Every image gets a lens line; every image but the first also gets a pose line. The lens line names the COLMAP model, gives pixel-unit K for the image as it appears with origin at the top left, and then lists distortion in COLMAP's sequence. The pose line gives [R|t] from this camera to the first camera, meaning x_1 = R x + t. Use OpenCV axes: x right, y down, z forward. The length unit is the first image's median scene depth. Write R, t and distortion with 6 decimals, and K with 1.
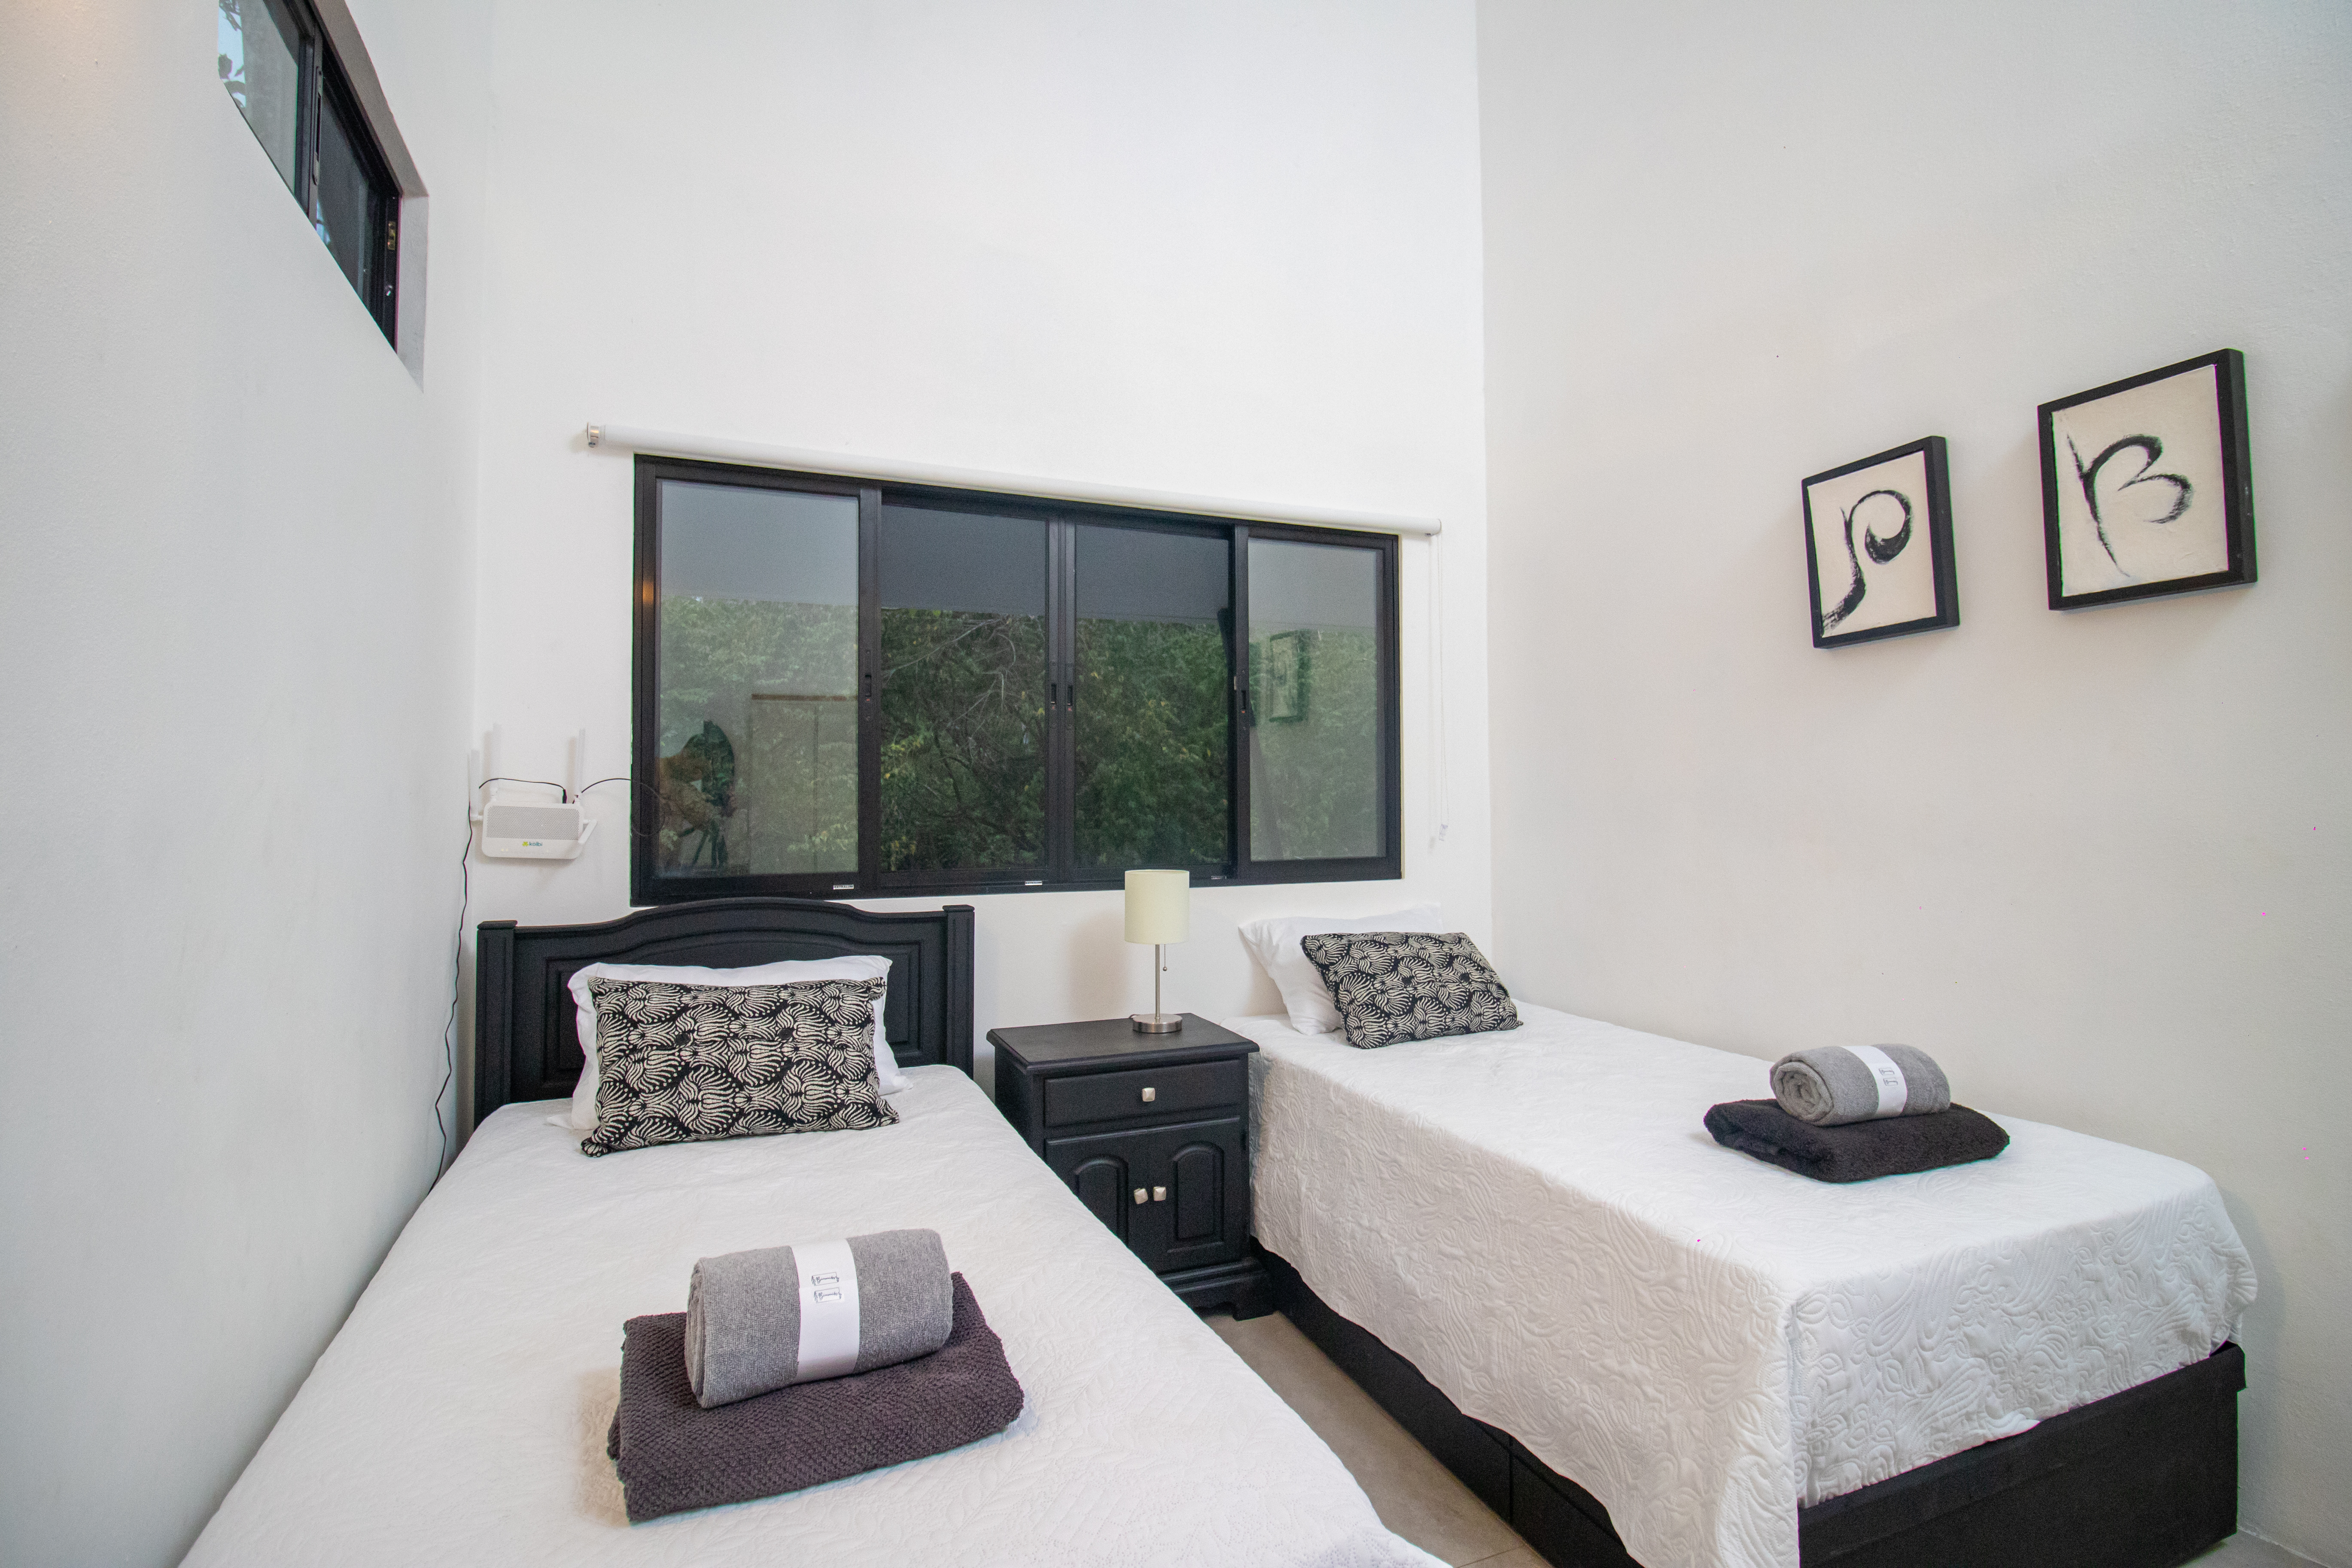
lens RADIAL K [[1088.4, 0, 1175.1], [0, 1088.4, 774.9], [0, 0, 1]] dist [-0.003596, -0.011647]
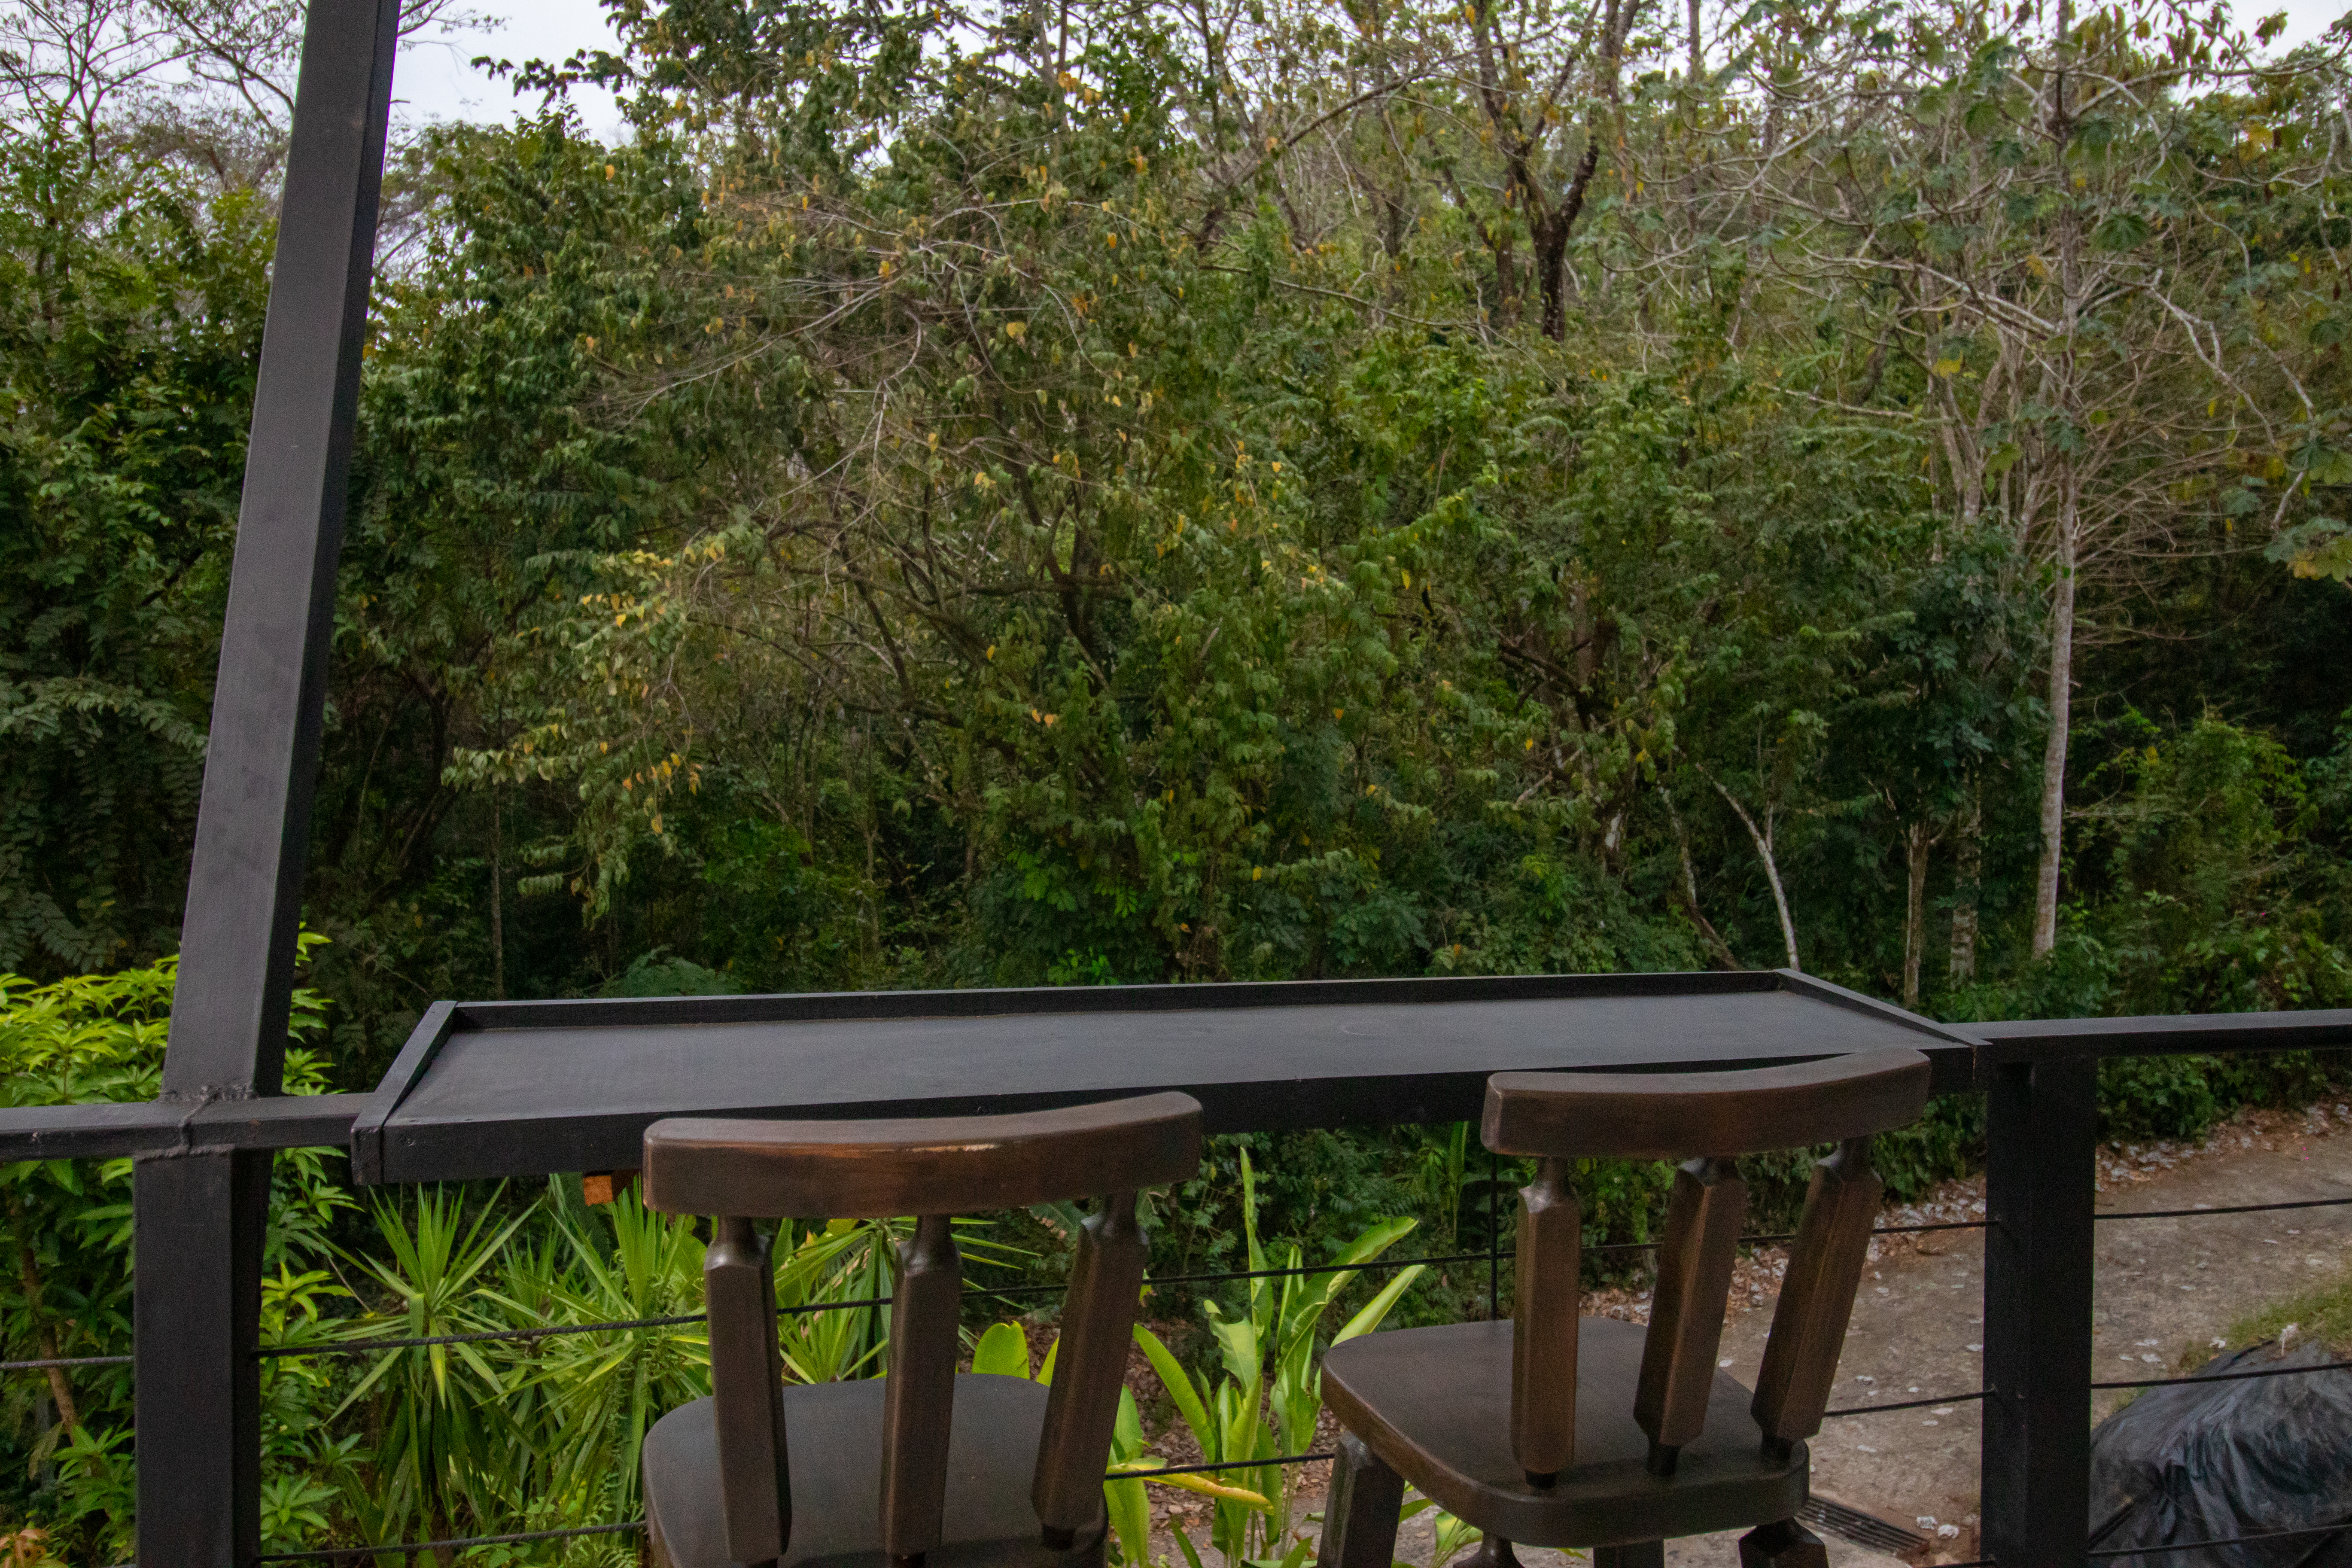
lens RADIAL K [[1852.5, 0, 1181.1], [0, 1852.5, 775.9], [0, 0, 1]] dist [0.009321, -0.005395]
pose [[0.986691, 0.019185, -0.161470, 0.632885], [-0.007192, 0.997193, 0.074528, 0.047386], [0.162447, -0.072375, 0.984059, 1.917944]]
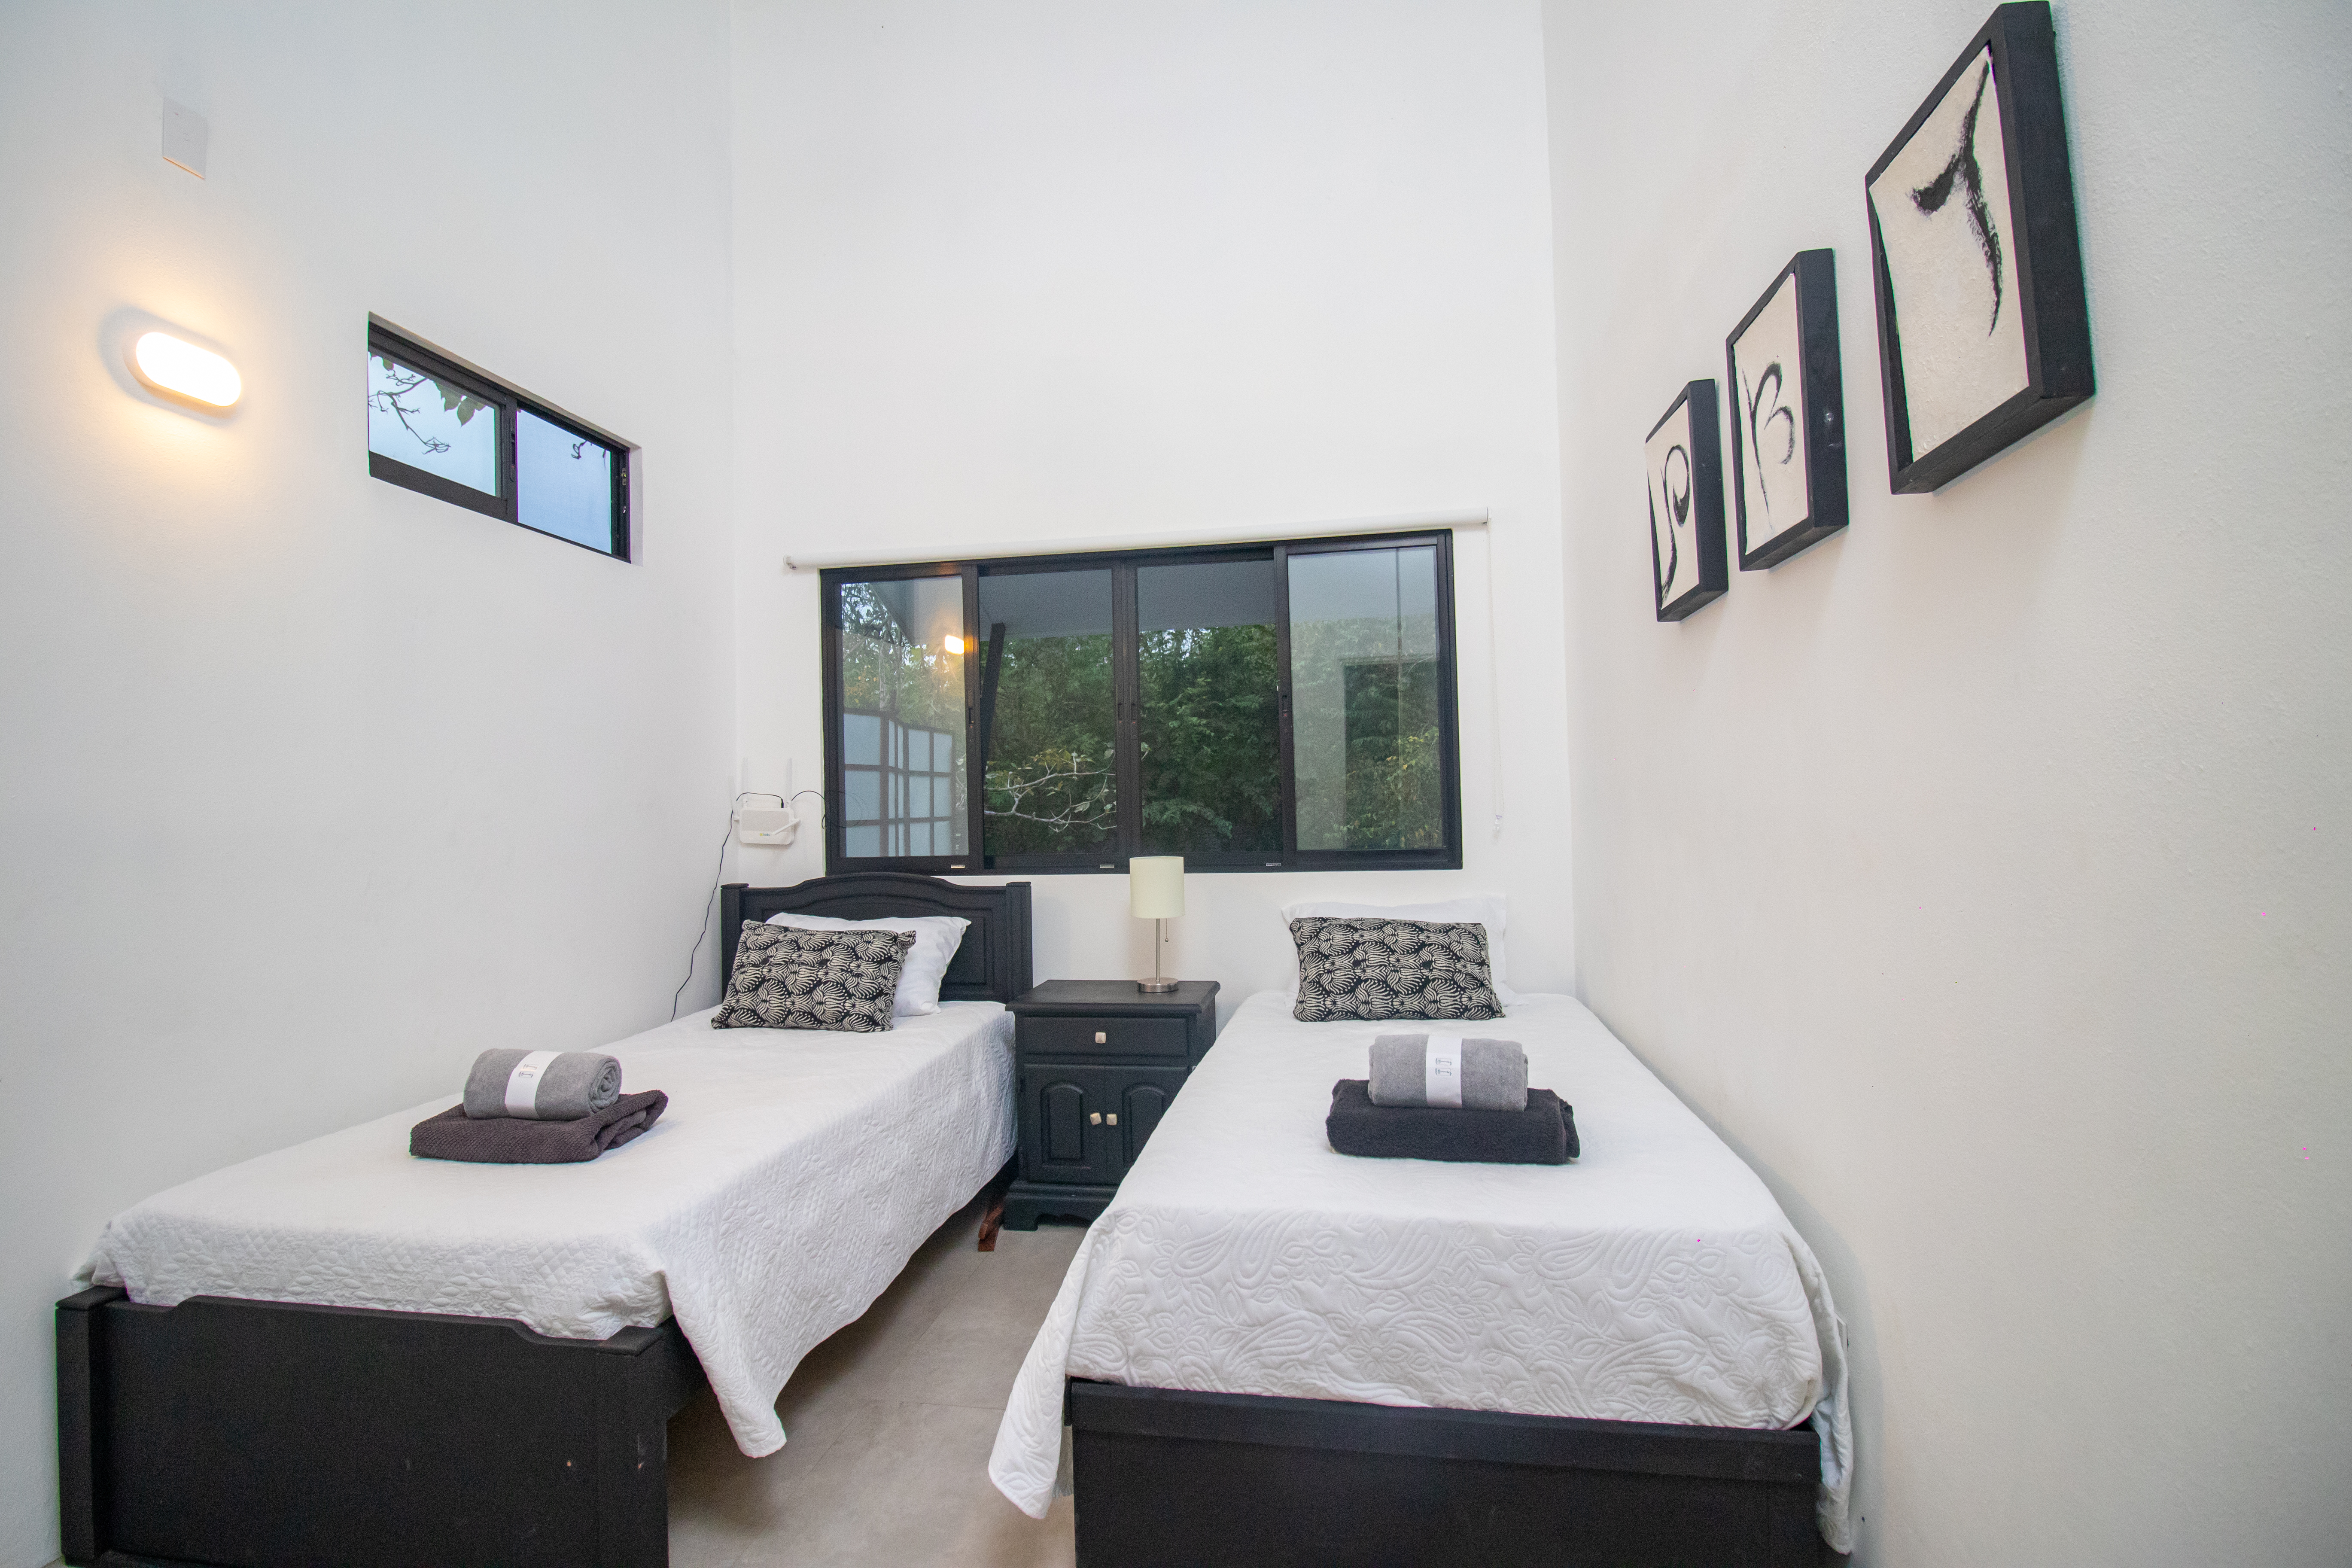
lens RADIAL K [[1088.4, 0, 1170.0], [0, 1088.4, 775.7], [0, 0, 1]] dist [-0.003596, -0.011647]
pose [[0.844128, -0.027064, -0.535459, 0.715957], [0.033998, 0.999417, 0.003083, -0.004676], [0.535063, -0.020807, 0.844556, 0.004993]]
